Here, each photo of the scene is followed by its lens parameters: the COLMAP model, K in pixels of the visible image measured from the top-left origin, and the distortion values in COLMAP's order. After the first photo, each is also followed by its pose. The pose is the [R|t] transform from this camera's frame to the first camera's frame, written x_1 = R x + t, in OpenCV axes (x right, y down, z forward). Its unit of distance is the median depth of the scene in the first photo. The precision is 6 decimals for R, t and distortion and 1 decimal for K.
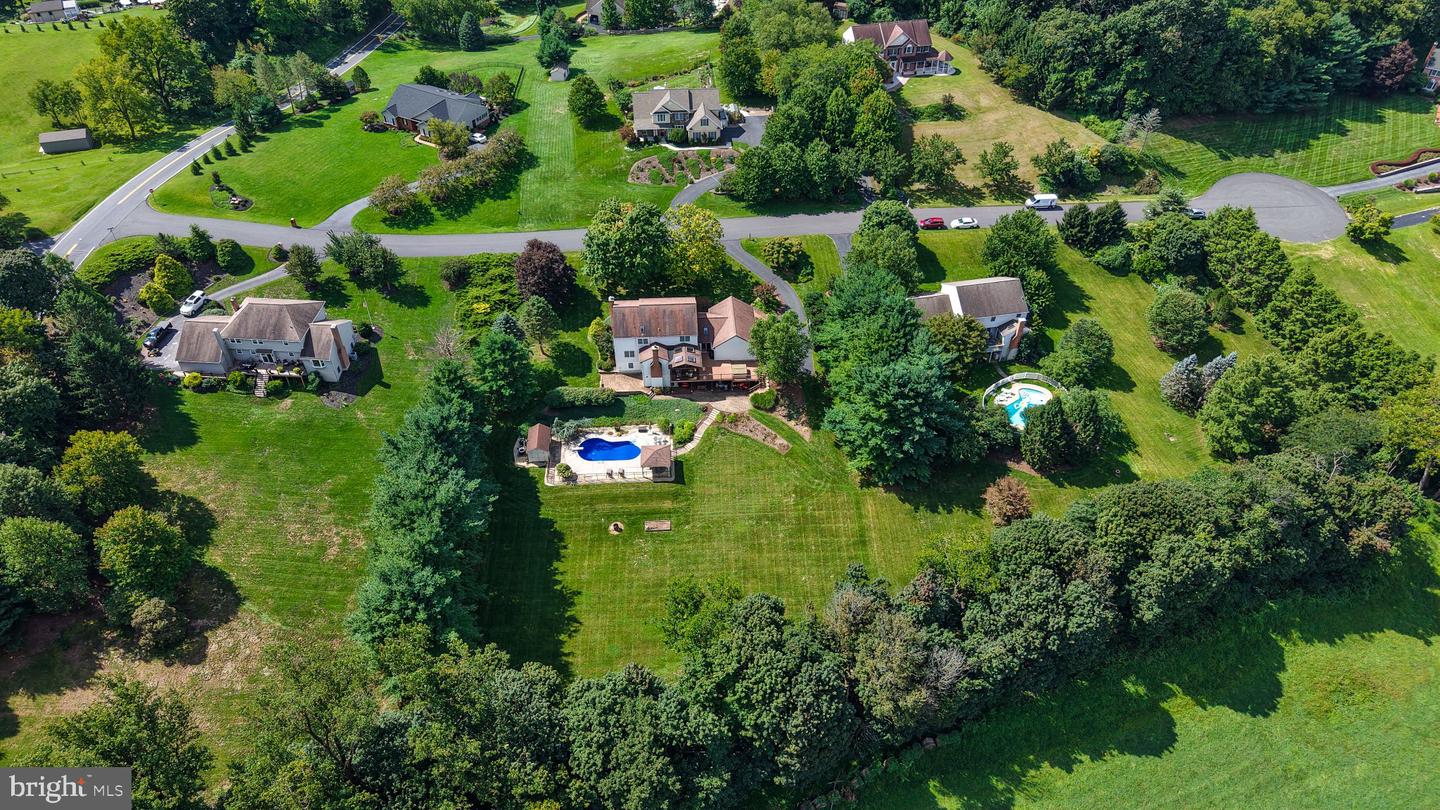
lens RADIAL K [[1012.9, 0, 723.4], [0, 1012.9, 366.0], [0, 0, 1]] dist [0.045038, -0.055407]
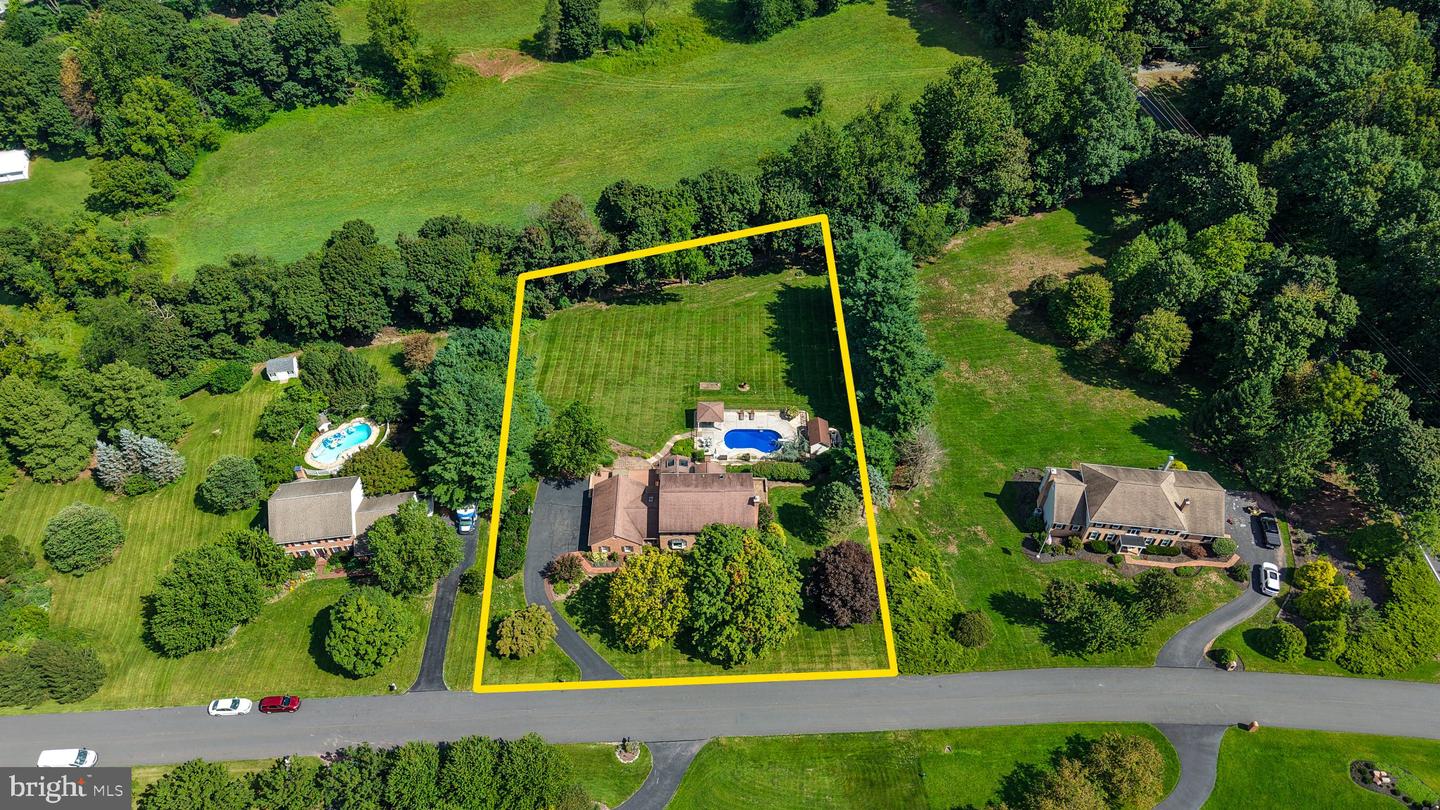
lens RADIAL K [[954.9, 0, 712.1], [0, 954.9, 421.0], [0, 0, 1]] dist [0.050686, -0.073585]
pose [[-0.998080, -0.052584, 0.032730, -0.096661], [0.031813, 0.018178, 0.999329, -0.889076], [-0.053143, 0.998451, -0.016471, 0.958492]]
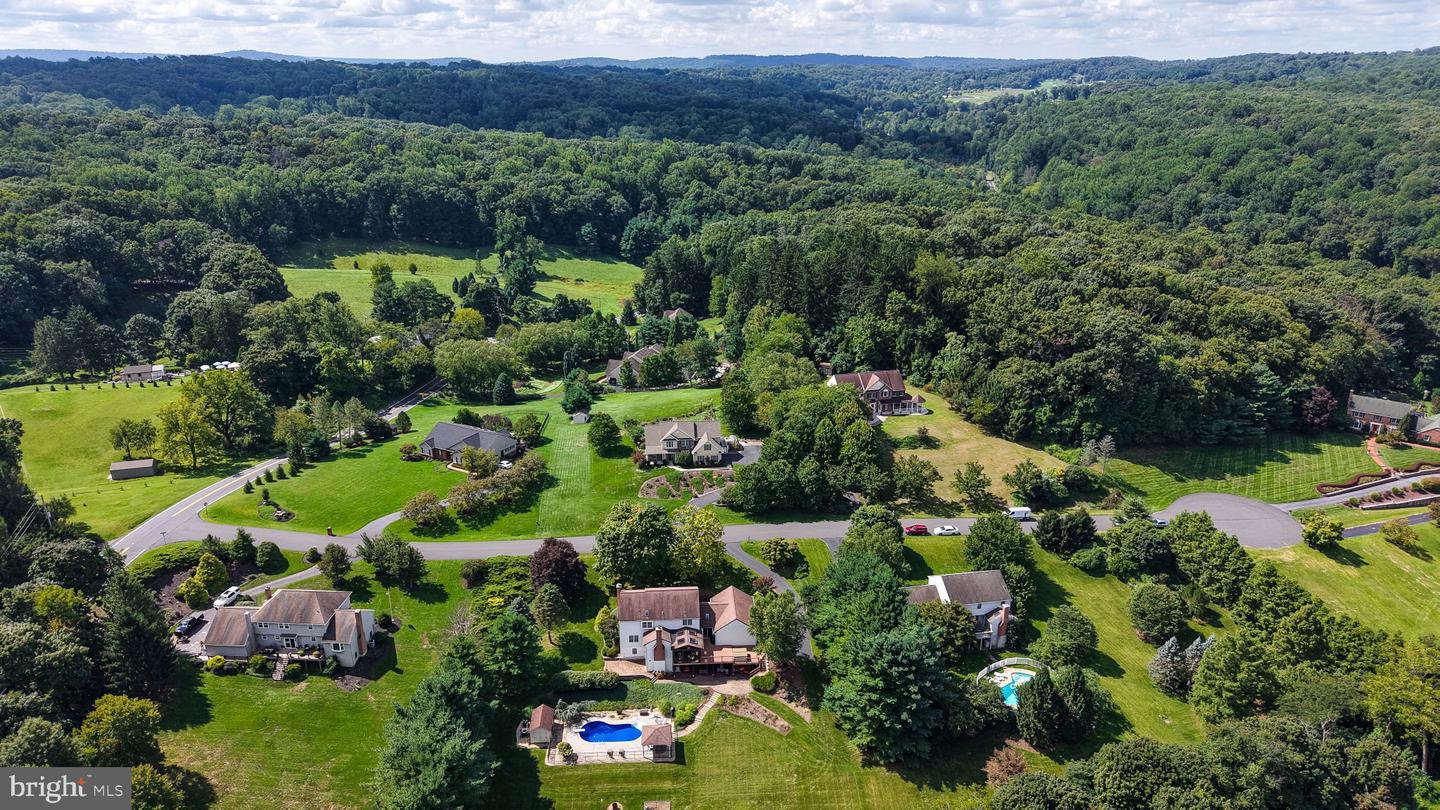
lens RADIAL K [[996.6, 0, 719.9], [0, 996.6, 330.9], [0, 0, 1]] dist [0.060681, -0.070959]
pose [[0.999967, -0.003747, -0.007275, 0.004597], [0.000366, 0.908560, -0.417754, 0.132542], [0.008175, 0.417738, 0.908531, -0.072818]]
